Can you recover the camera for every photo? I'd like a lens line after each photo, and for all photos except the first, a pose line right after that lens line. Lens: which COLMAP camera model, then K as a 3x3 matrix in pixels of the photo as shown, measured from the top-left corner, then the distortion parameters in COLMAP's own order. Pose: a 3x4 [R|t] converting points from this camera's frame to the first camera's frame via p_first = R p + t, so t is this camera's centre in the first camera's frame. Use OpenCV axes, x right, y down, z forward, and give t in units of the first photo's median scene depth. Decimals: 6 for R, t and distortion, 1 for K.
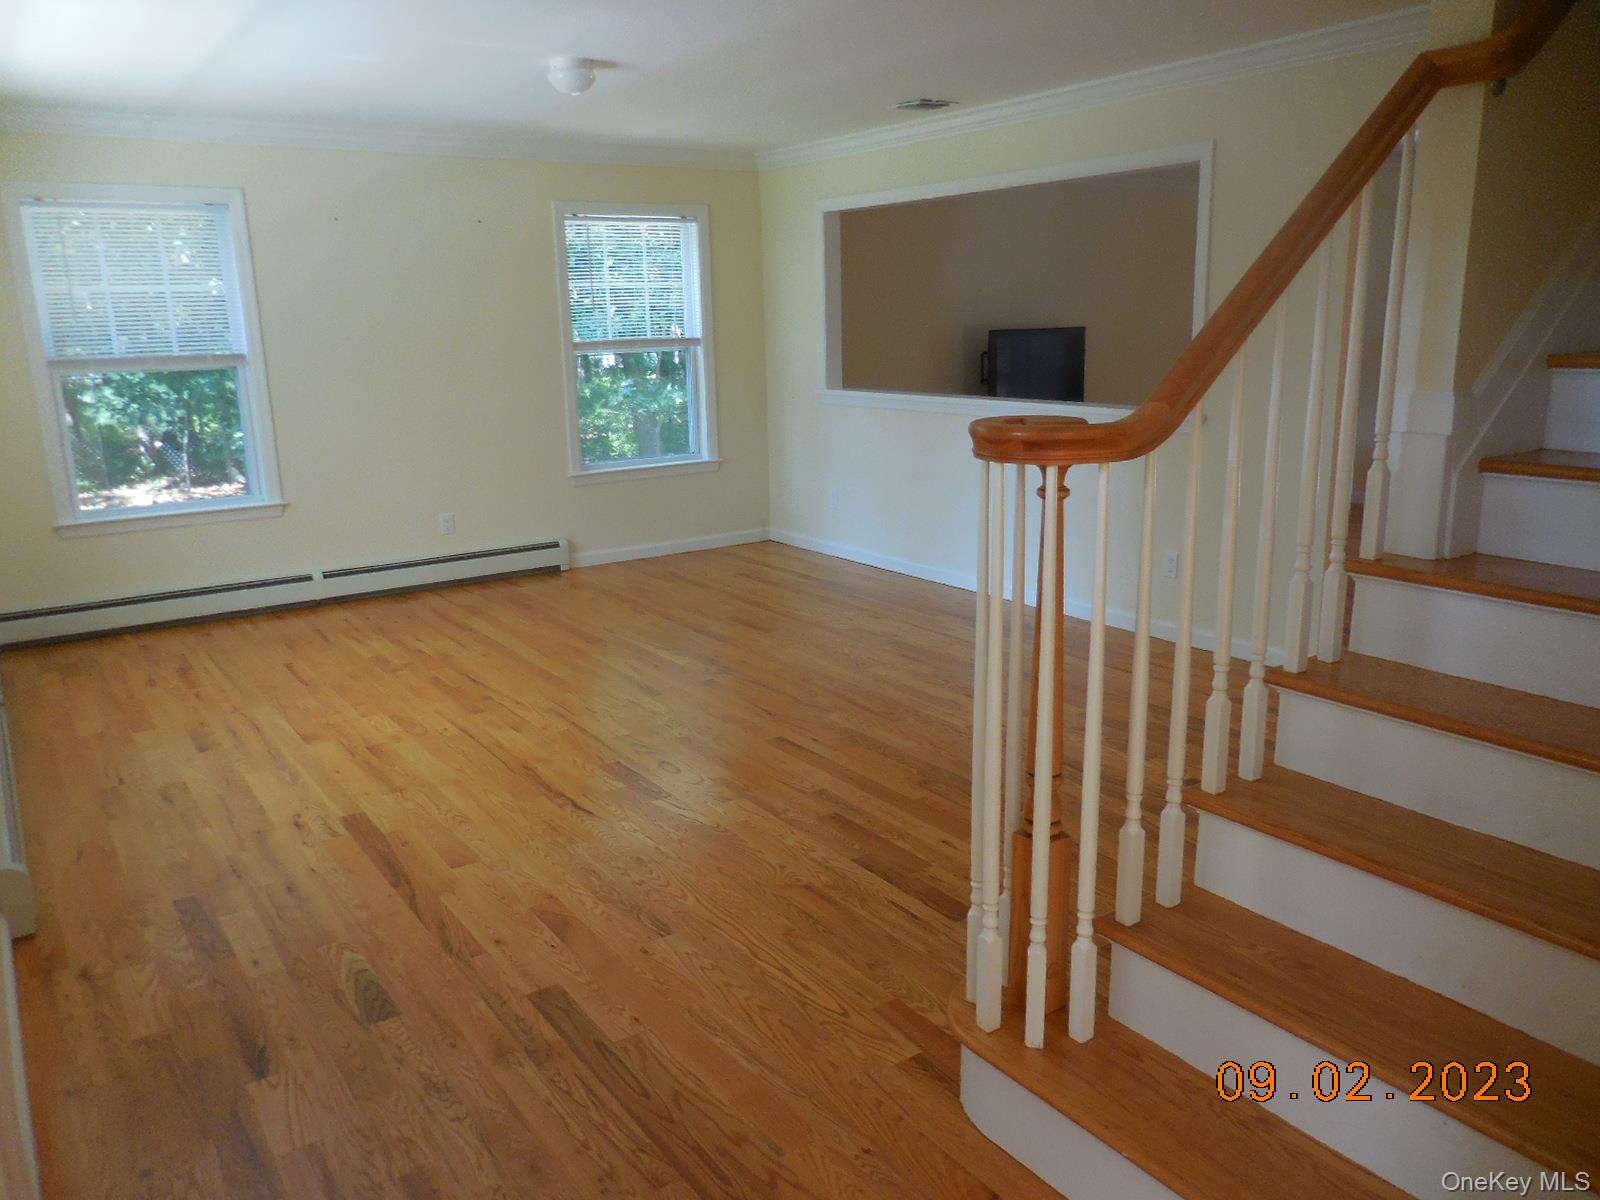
lens RADIAL K [[1229.0, 0, 800.0], [0, 1229.0, 600.0], [0, 0, 1]] dist [-0.031370, -0.001147]
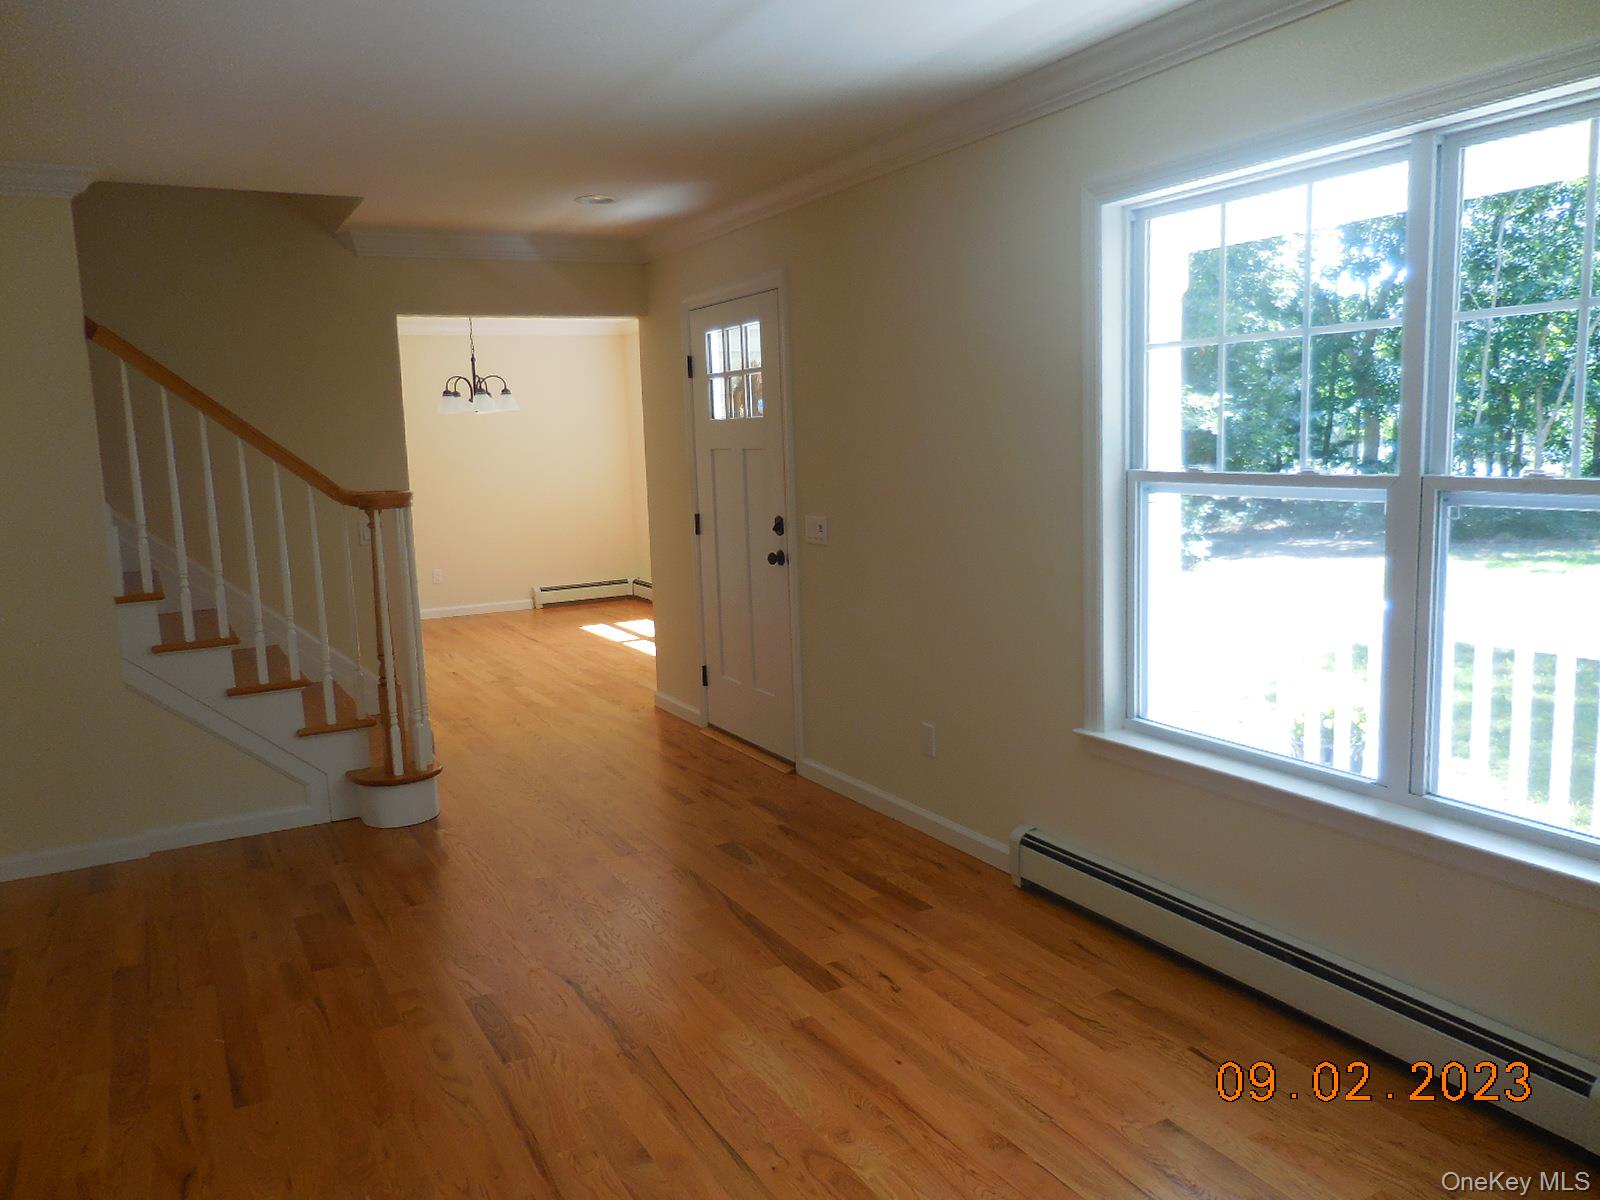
lens RADIAL K [[1207.0, 0, 800.0], [0, 1207.0, 600.0], [0, 0, 1]] dist [-0.001677, 0.004843]
pose [[-0.994174, 0.038575, 0.100648, -0.439656], [0.072230, 0.931515, 0.356457, -0.389689], [-0.080005, 0.361651, -0.928875, 1.696168]]
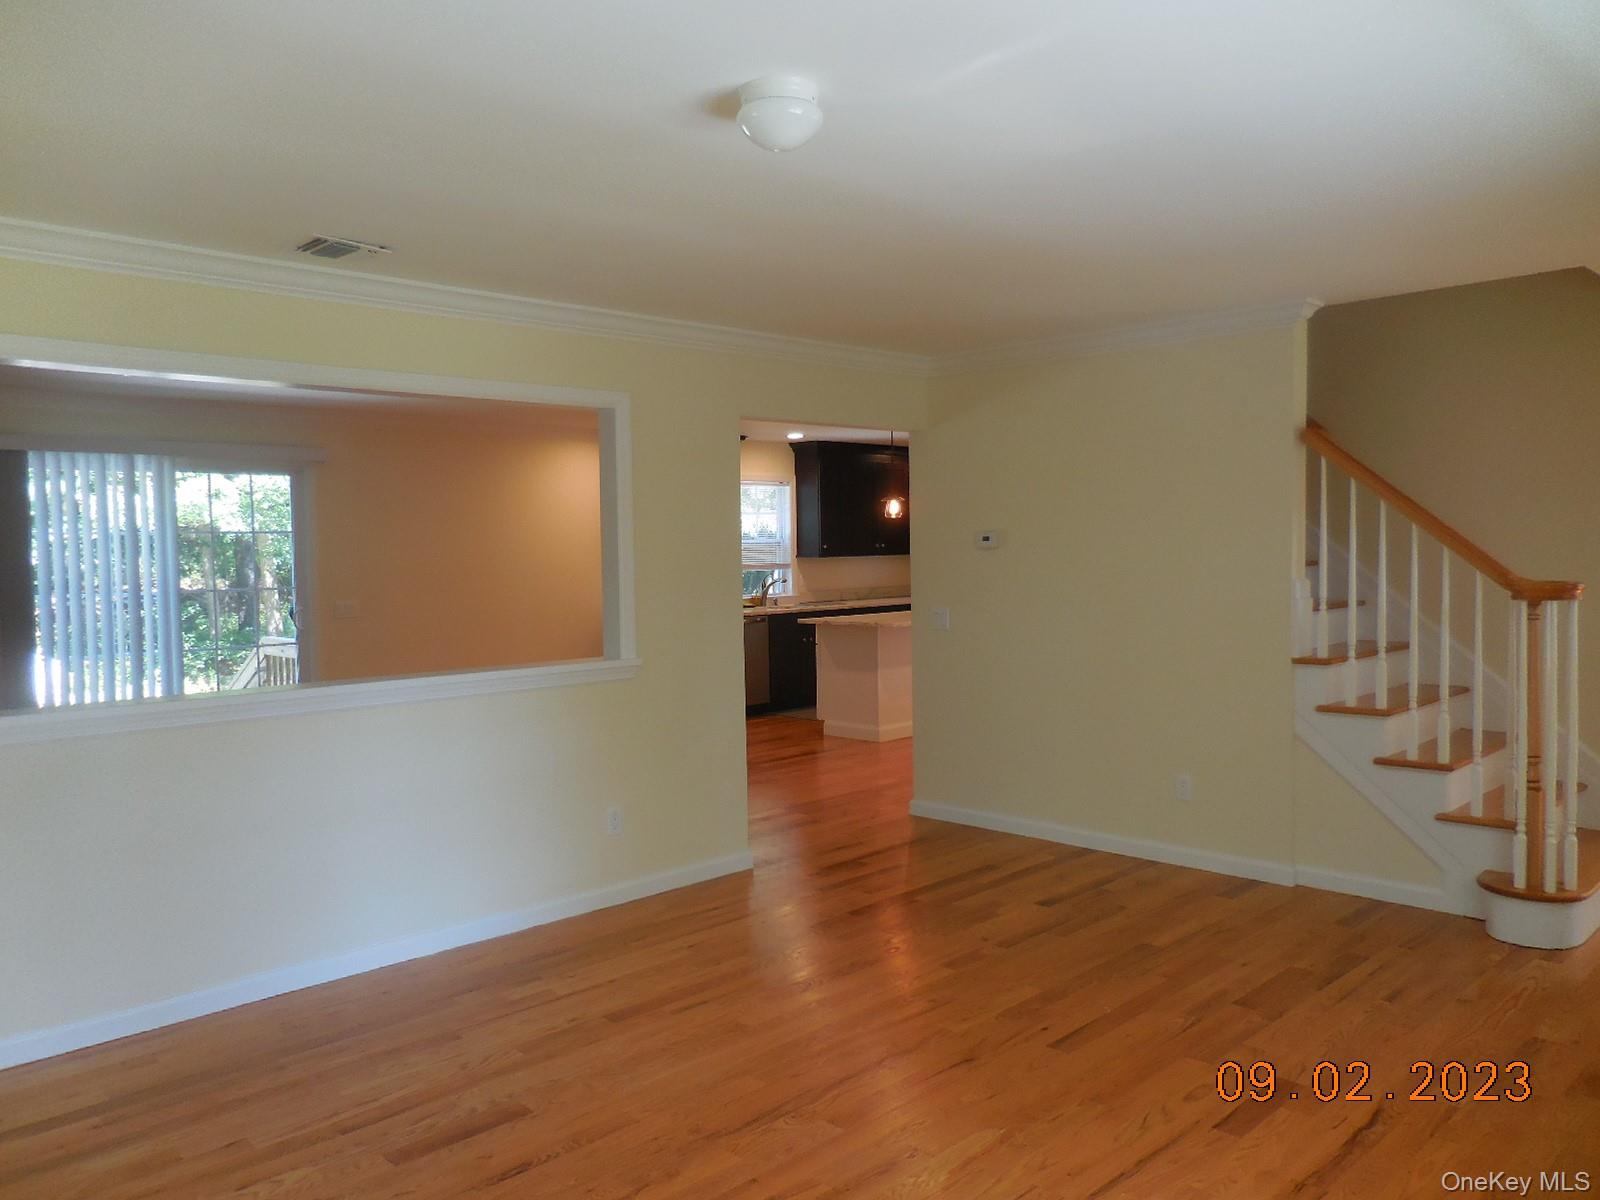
lens RADIAL K [[1207.0, 0, 800.0], [0, 1207.0, 600.0], [0, 0, 1]] dist [-0.001677, 0.004843]
pose [[-0.181134, -0.020387, 0.983247, -0.896101], [0.245648, 0.967157, 0.065306, -0.313751], [-0.952285, 0.253362, -0.170177, 1.412658]]
